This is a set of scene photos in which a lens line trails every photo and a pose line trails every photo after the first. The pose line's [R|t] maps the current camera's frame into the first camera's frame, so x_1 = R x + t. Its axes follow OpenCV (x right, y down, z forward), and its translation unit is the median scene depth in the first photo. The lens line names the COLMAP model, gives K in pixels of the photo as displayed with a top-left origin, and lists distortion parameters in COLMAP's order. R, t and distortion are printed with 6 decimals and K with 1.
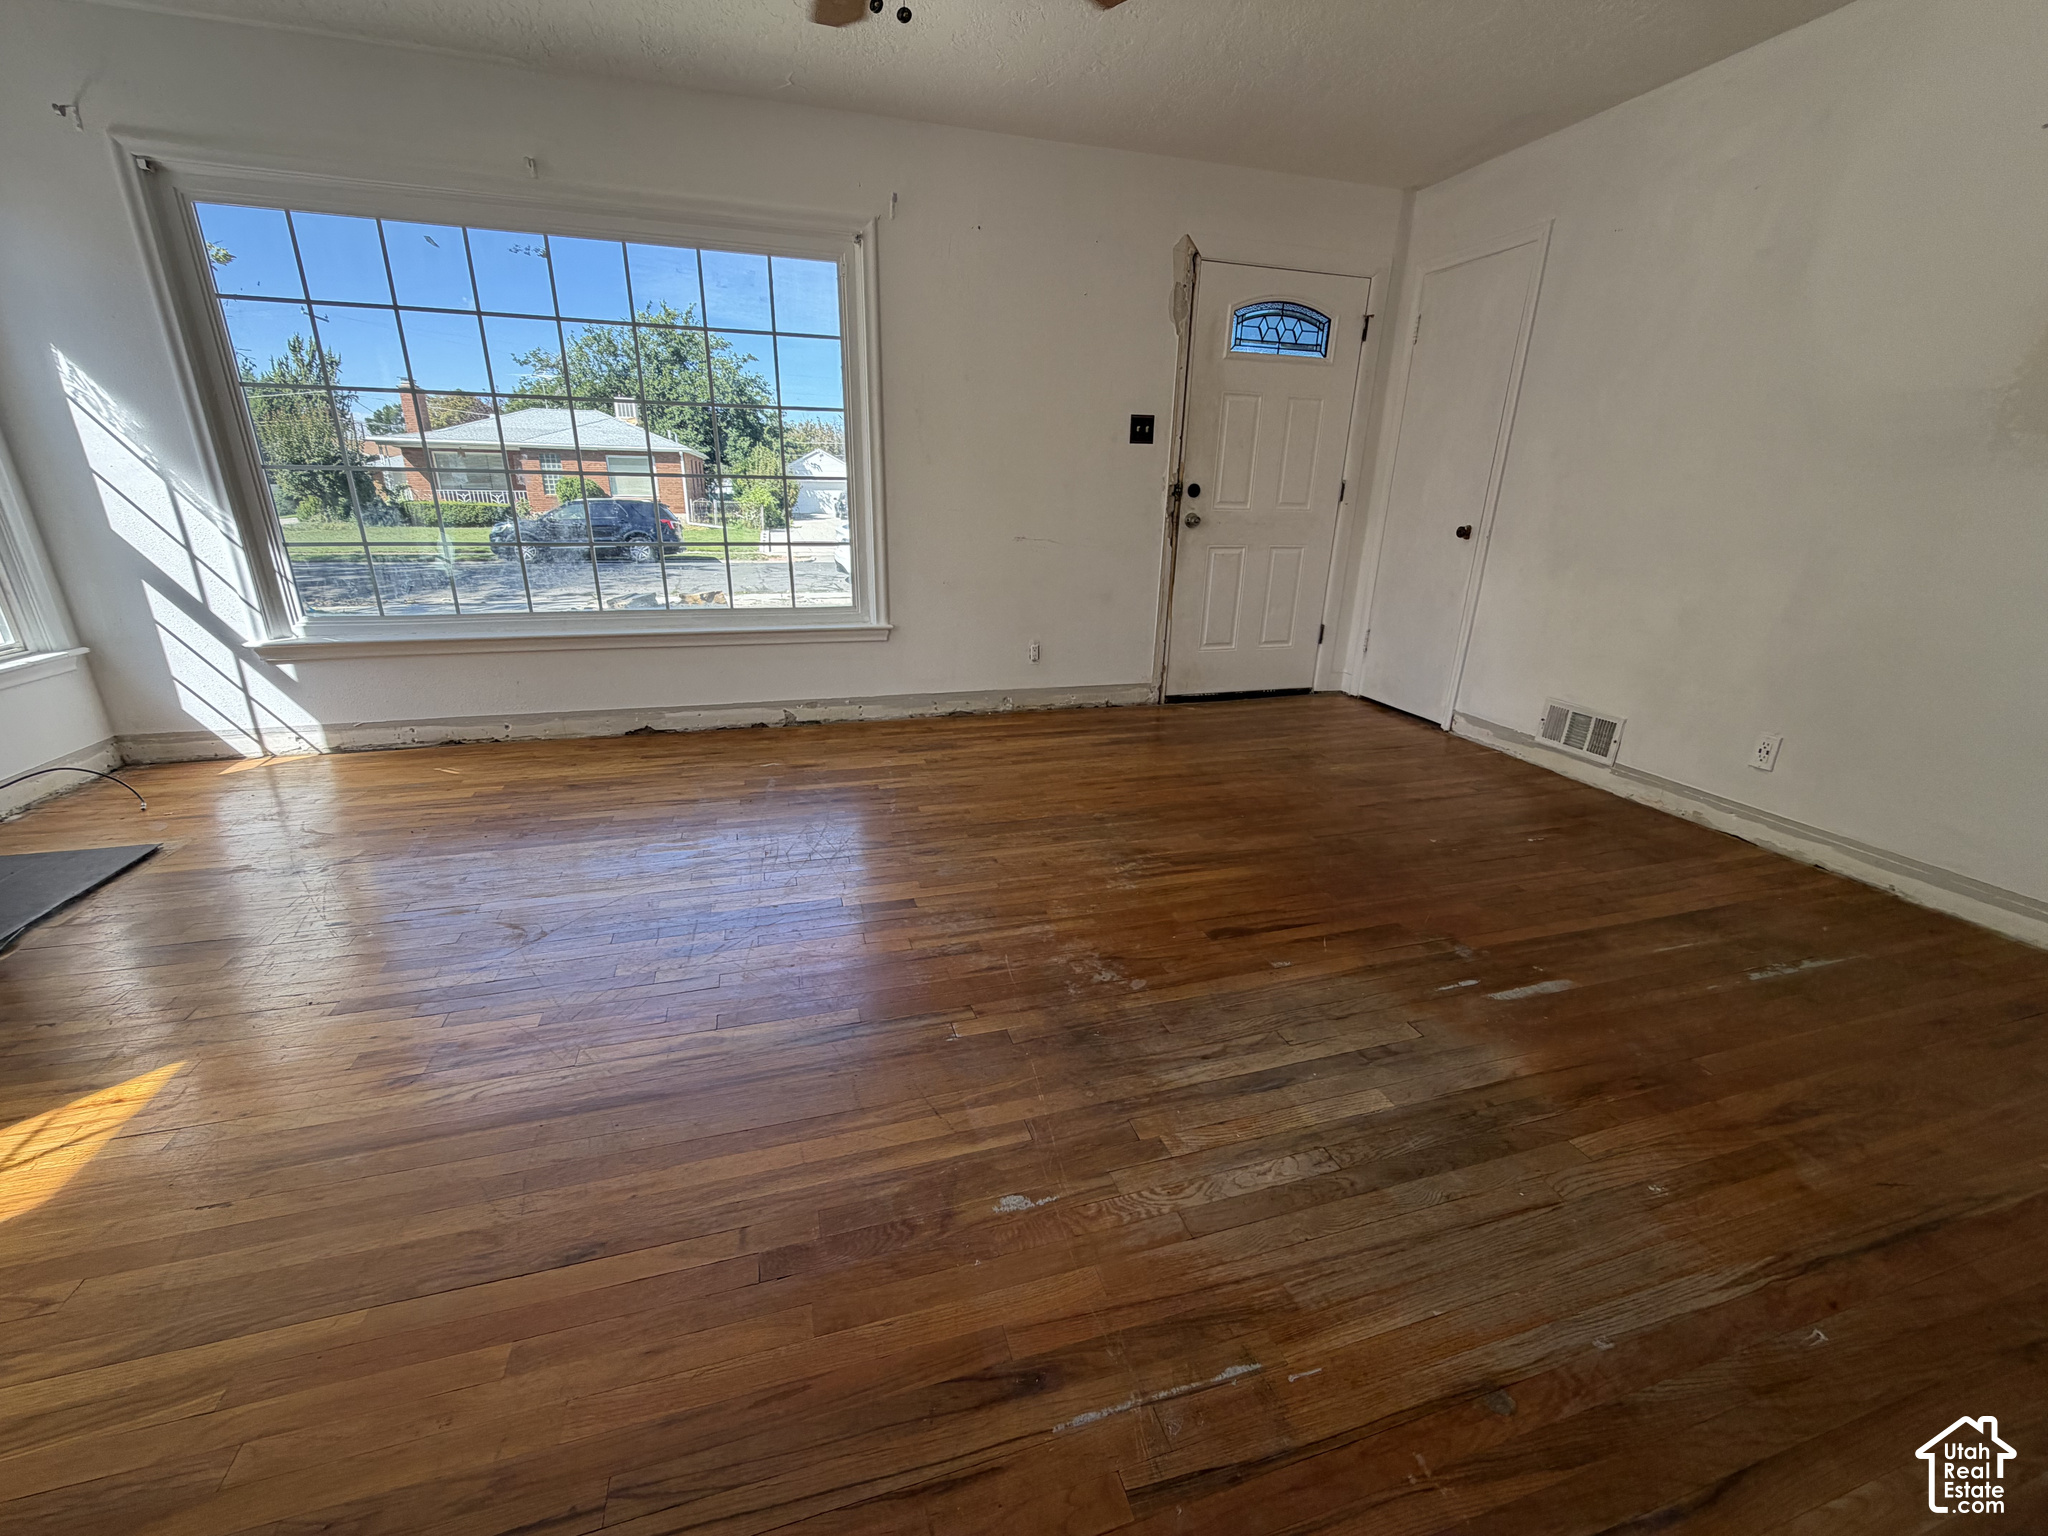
lens RADIAL K [[812.5, 0, 1017.1], [0, 812.5, 769.9], [0, 0, 1]] dist [-0.000944, -0.000093]
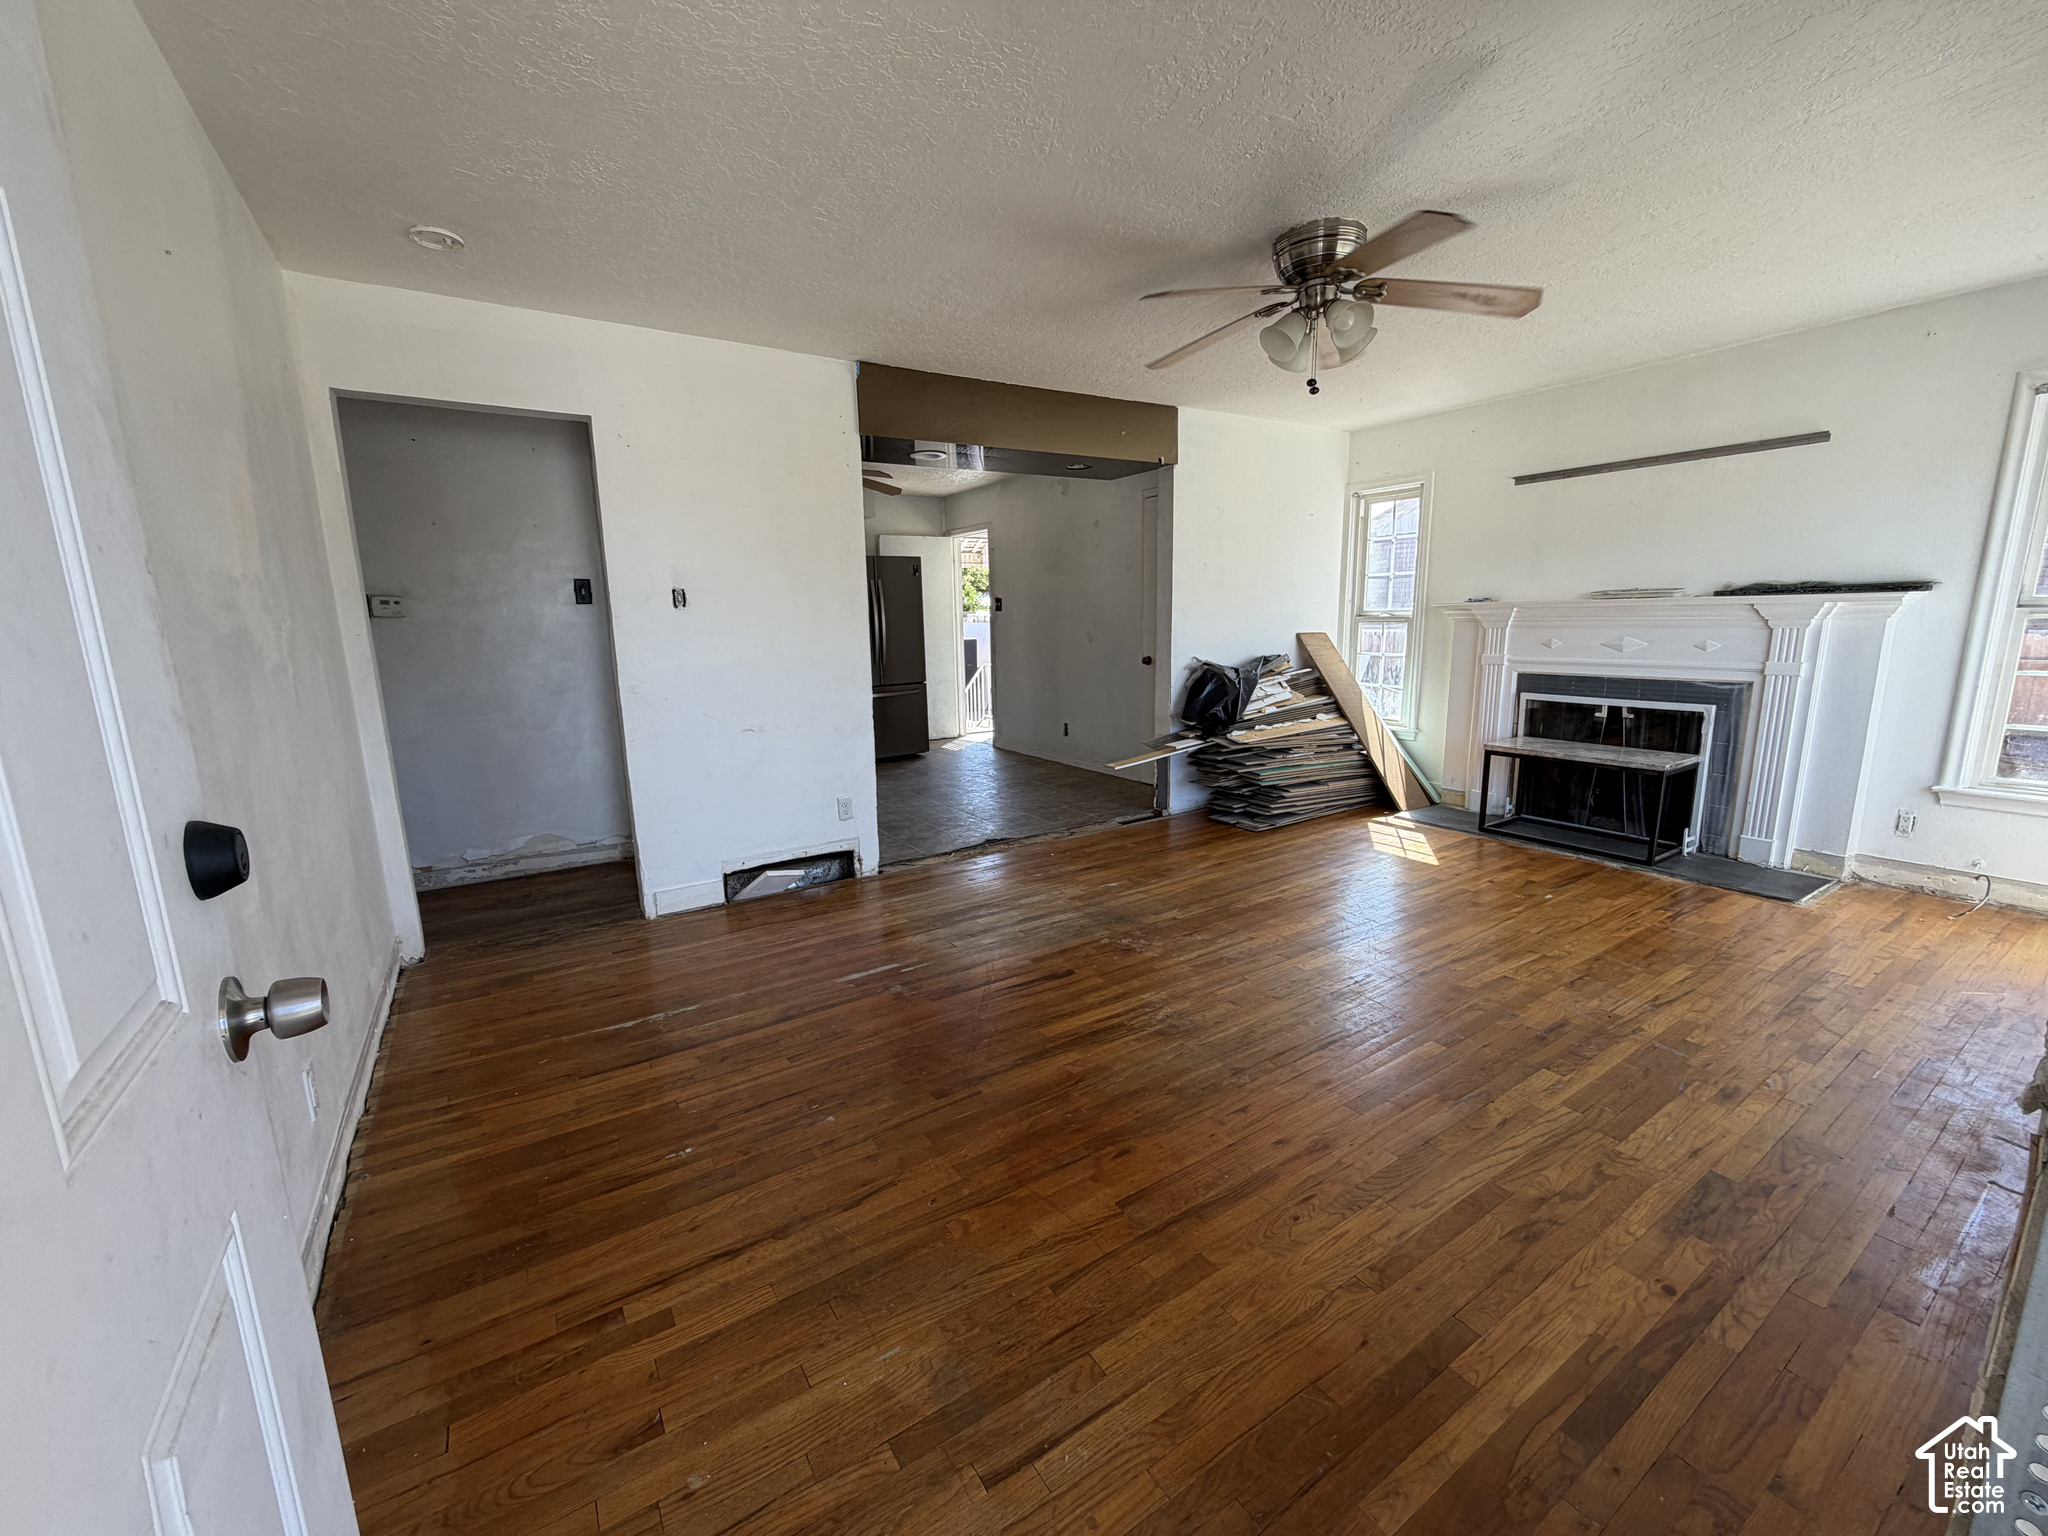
lens RADIAL K [[812.5, 0, 1017.1], [0, 812.5, 769.9], [0, 0, 1]] dist [-0.000944, -0.000093]
pose [[-0.962197, 0.052078, -0.267327, 0.448959], [-0.086854, 0.871624, 0.482418, -0.500720], [0.258133, 0.487400, -0.834152, 1.294003]]
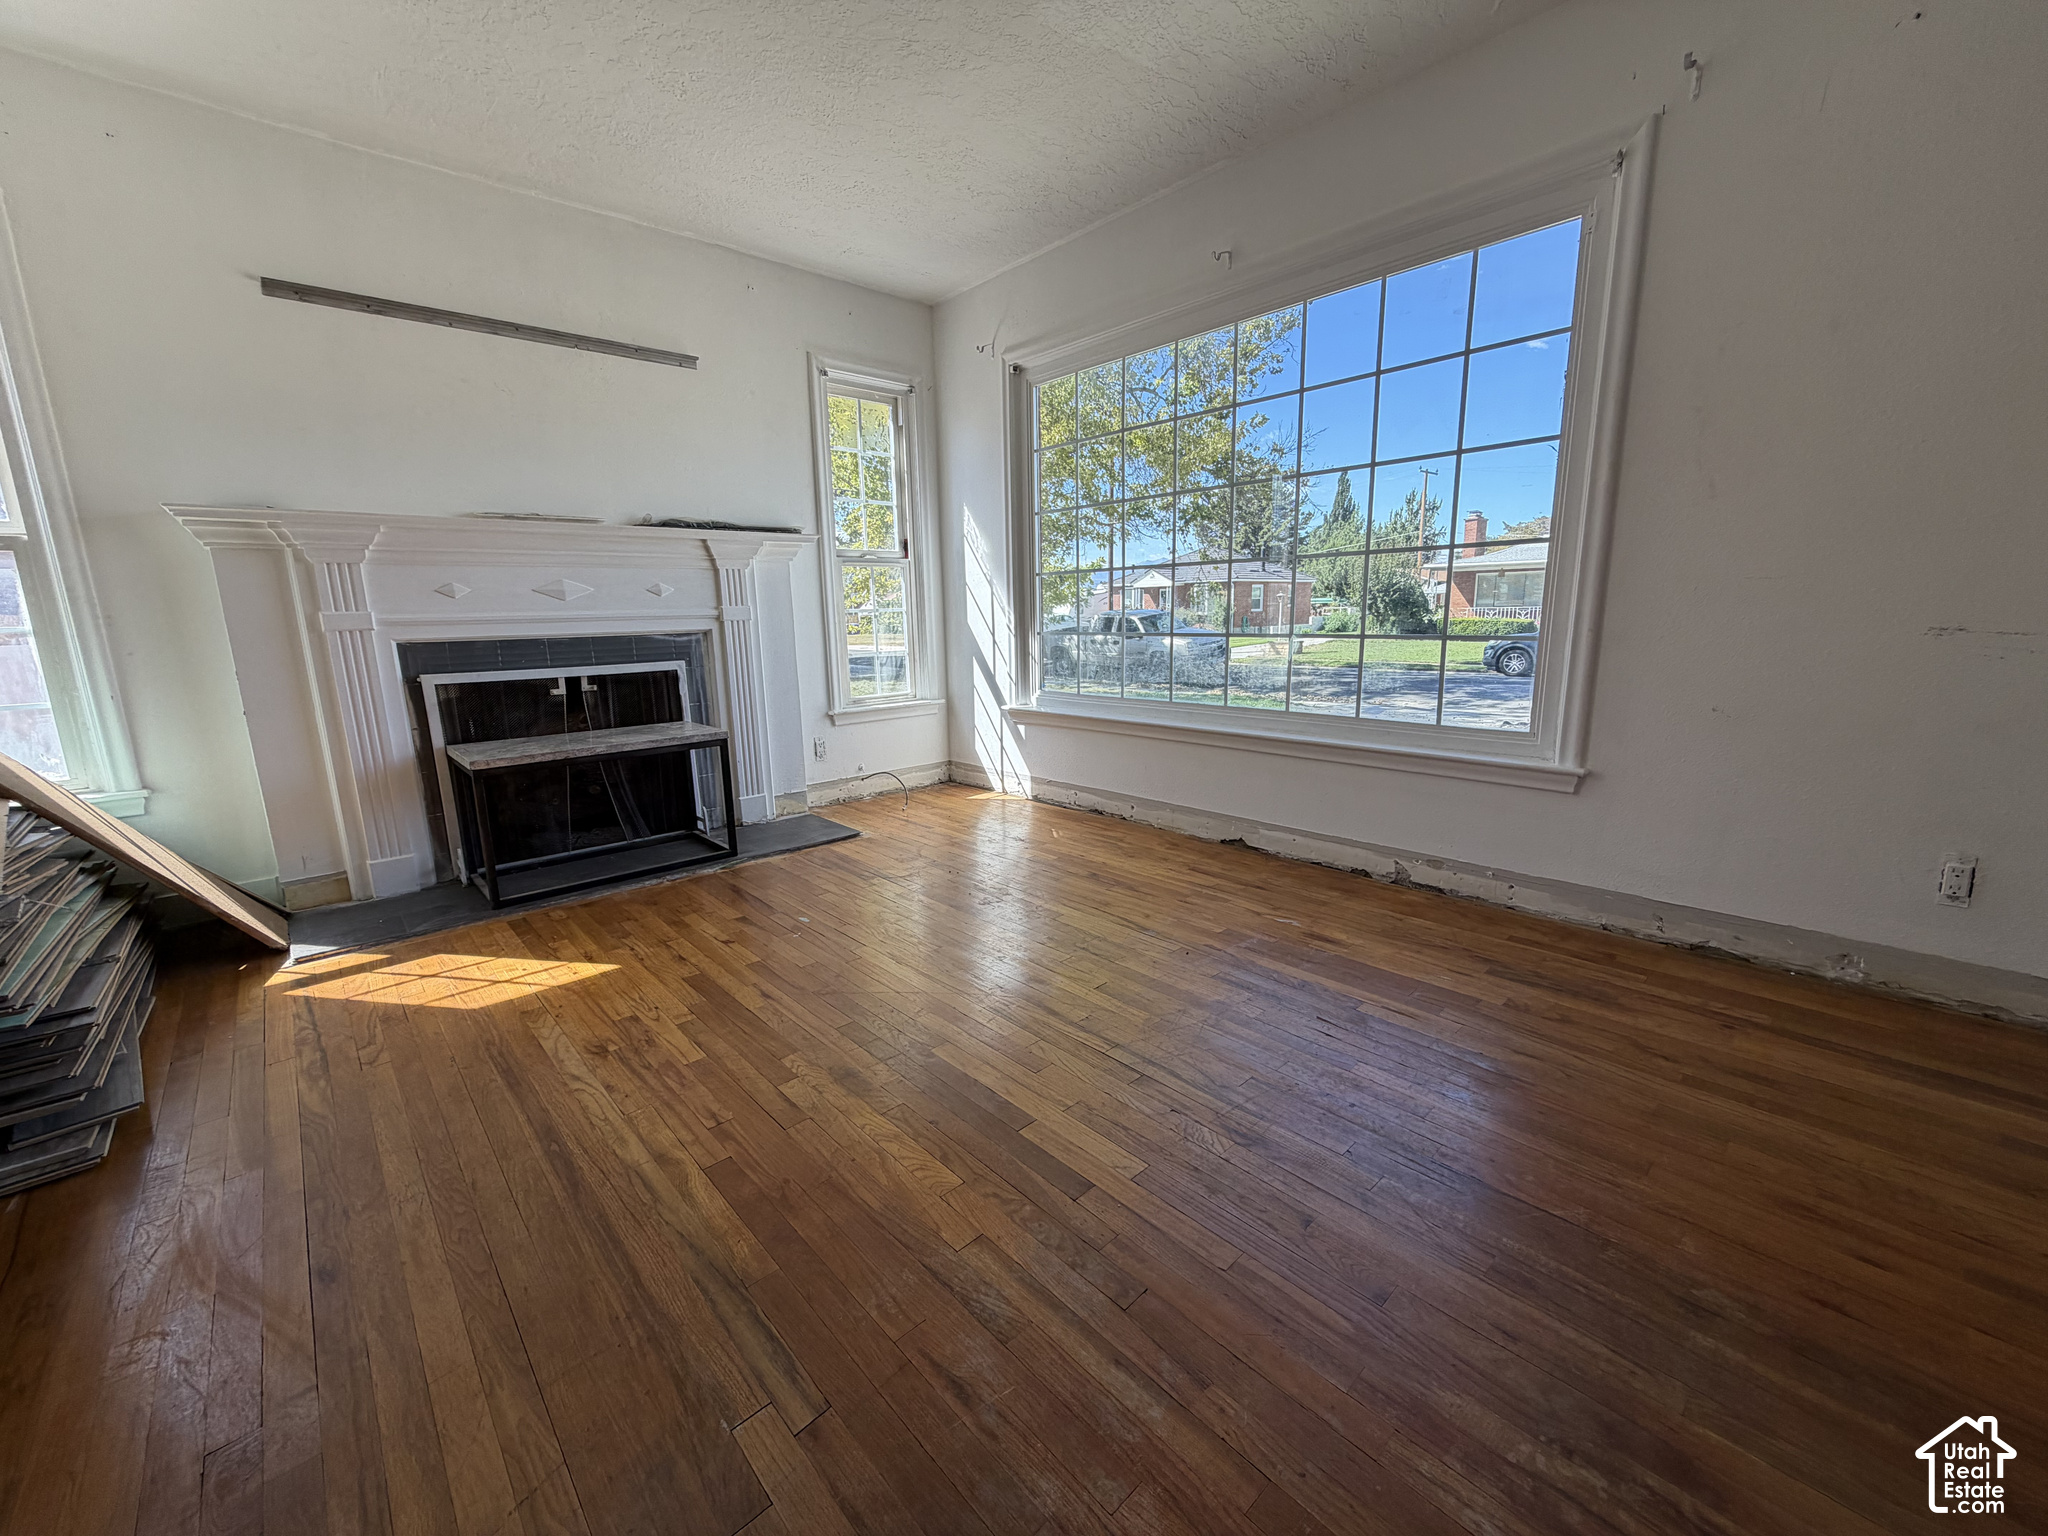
lens RADIAL K [[812.5, 0, 1017.1], [0, 812.5, 769.9], [0, 0, 1]] dist [-0.000944, -0.000093]
pose [[0.430555, 0.148011, -0.890345, 0.236259], [-0.267741, 0.963004, 0.030616, -0.098386], [0.861938, 0.225200, 0.454255, 0.425929]]
